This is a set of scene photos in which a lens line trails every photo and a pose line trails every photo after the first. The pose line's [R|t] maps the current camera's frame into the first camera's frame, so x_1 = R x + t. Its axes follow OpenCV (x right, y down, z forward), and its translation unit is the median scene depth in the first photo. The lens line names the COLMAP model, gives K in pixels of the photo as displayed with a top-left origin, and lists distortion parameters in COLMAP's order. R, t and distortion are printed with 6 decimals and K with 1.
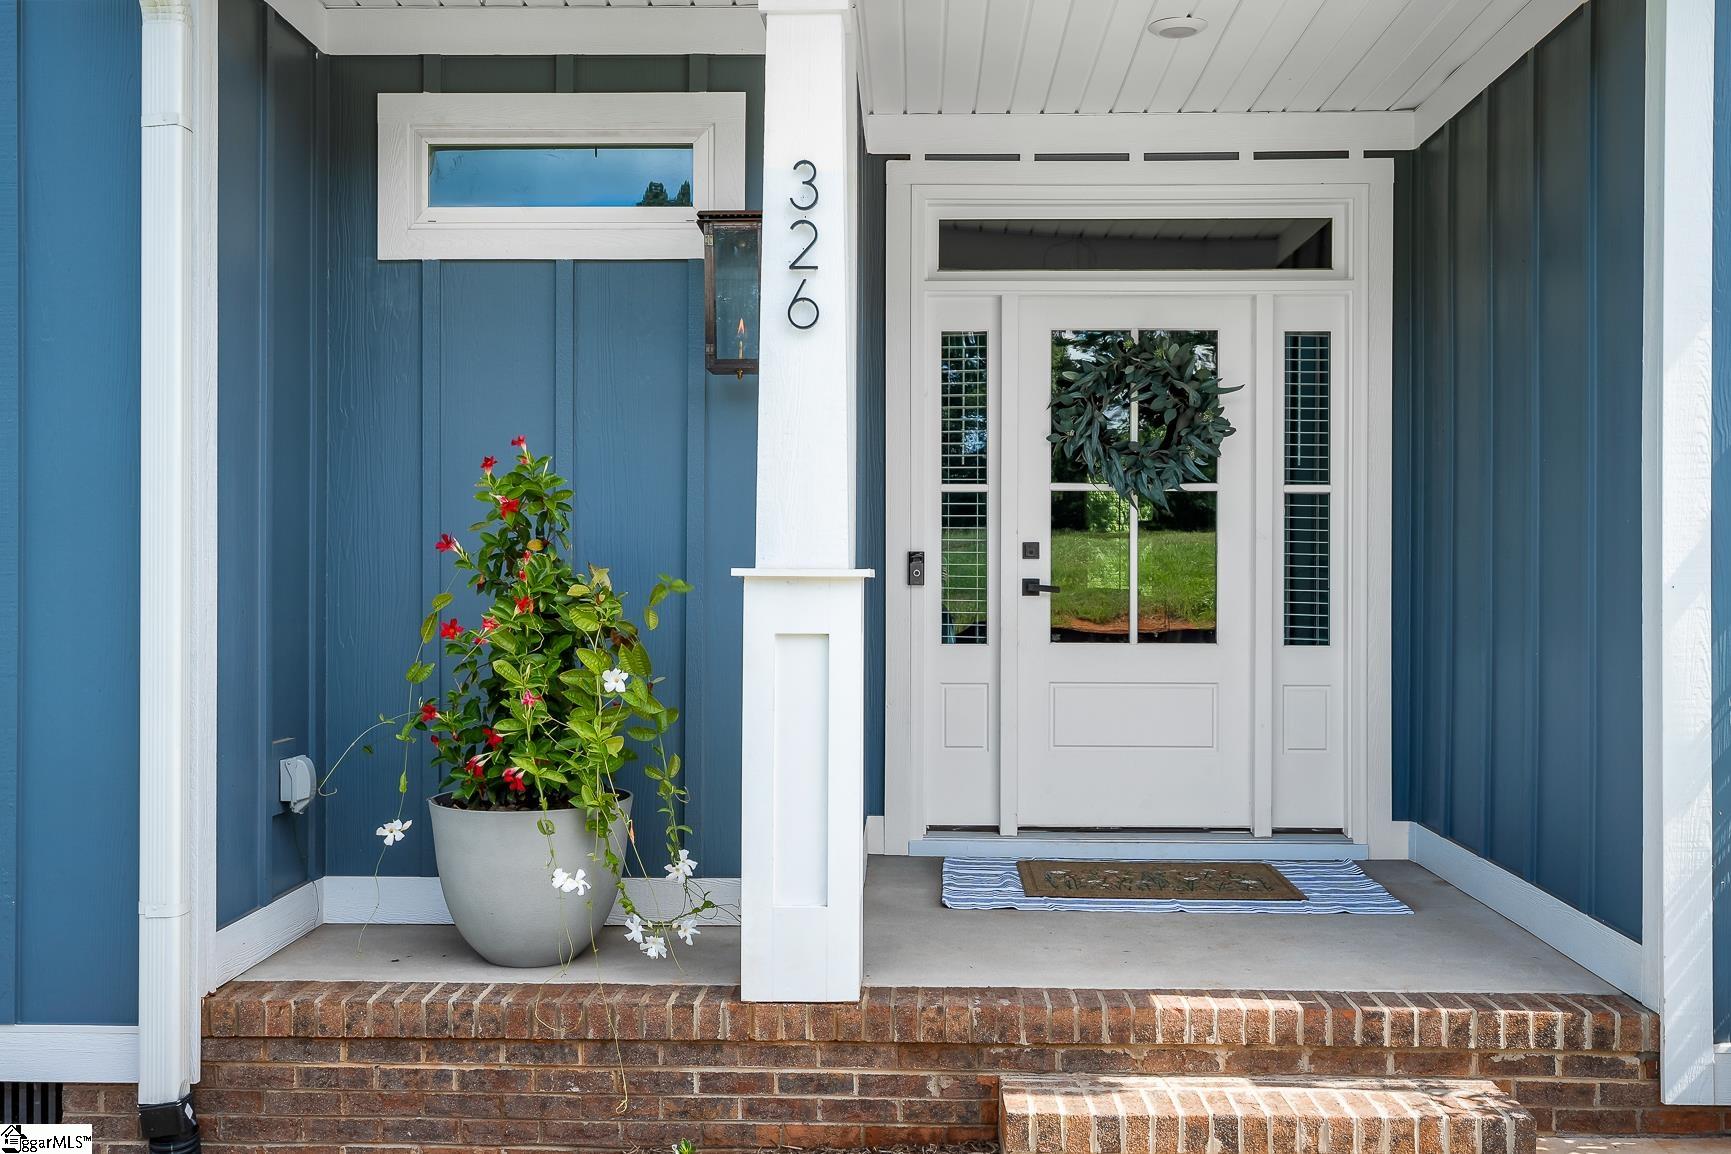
lens RADIAL K [[1696.1, 0, 866.1], [0, 1696.1, 568.1], [0, 0, 1]] dist [0.024965, 0.000000]
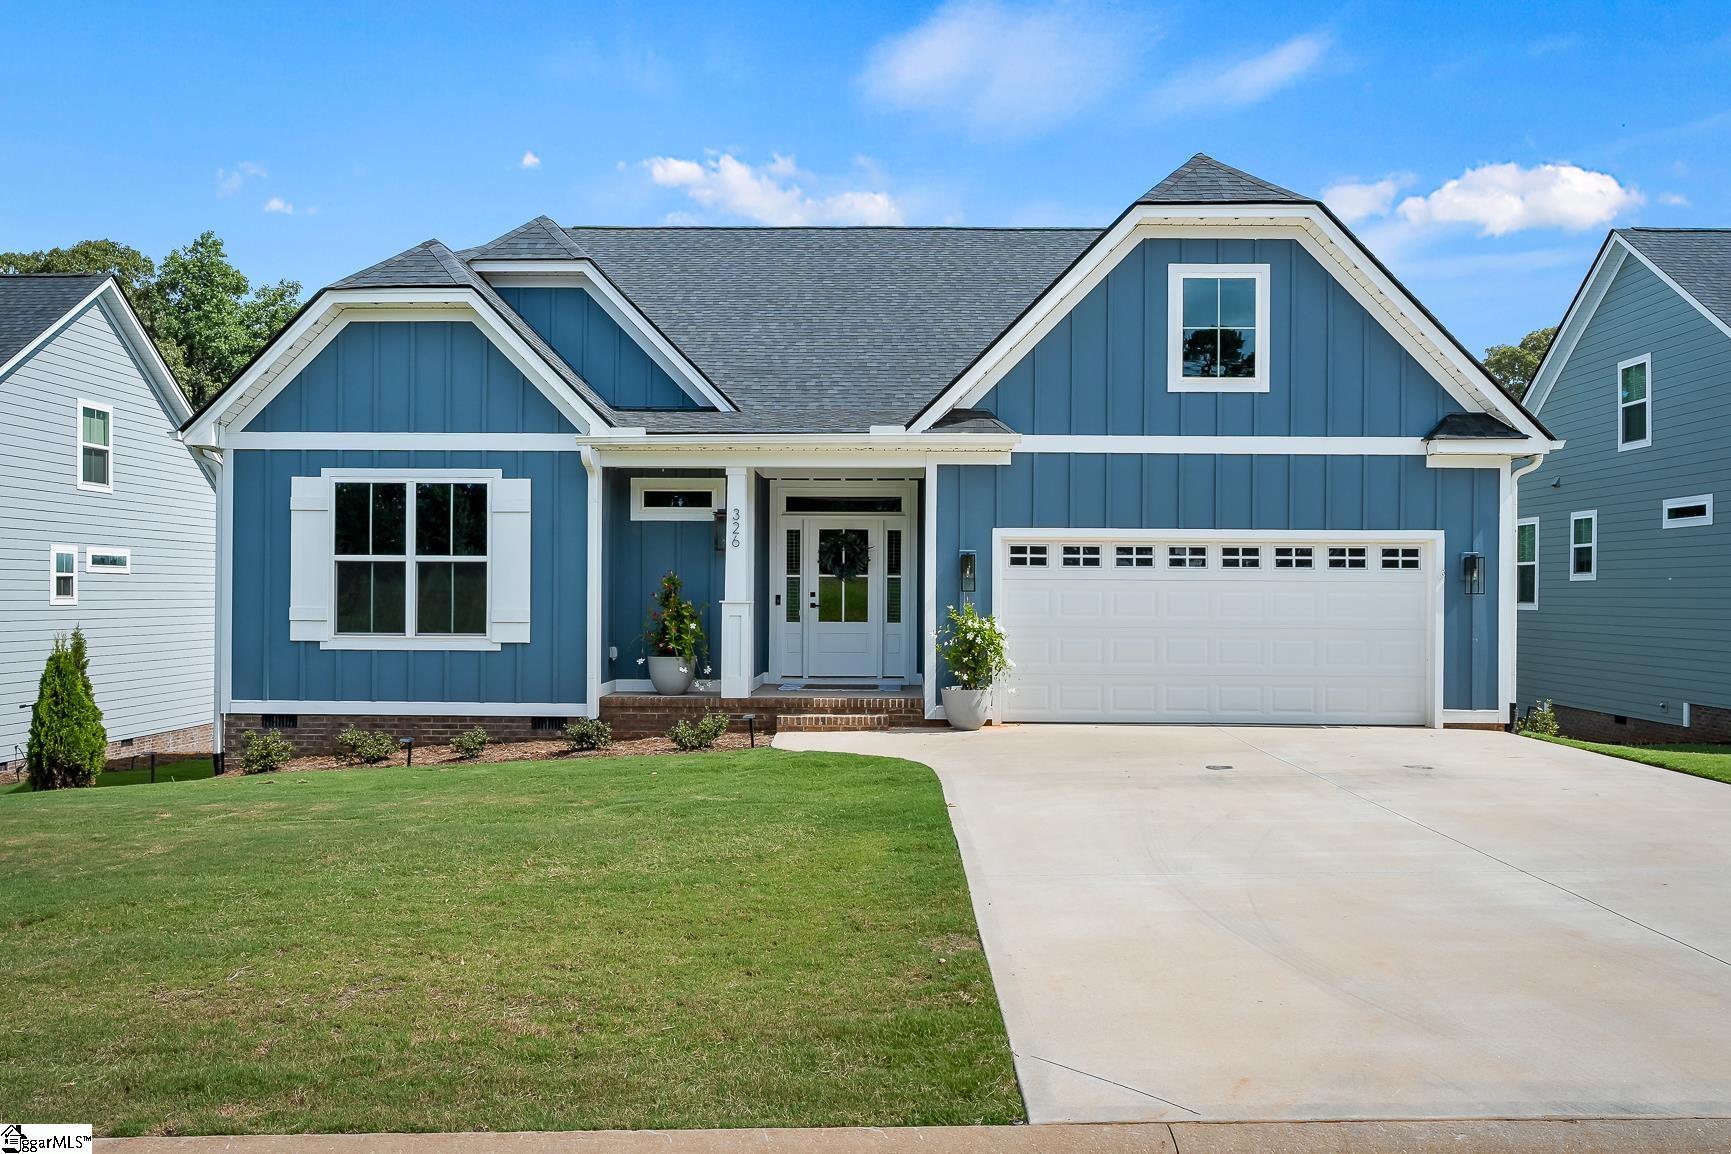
lens RADIAL K [[1222.9, 0, 864.4], [0, 1222.9, 587.1], [0, 0, 1]] dist [0.039609, -0.000568]
pose [[0.999961, -0.001649, 0.008619, 0.235716], [0.001700, 0.999981, -0.005979, -0.013786], [-0.008609, 0.005994, 0.999945, -1.898099]]
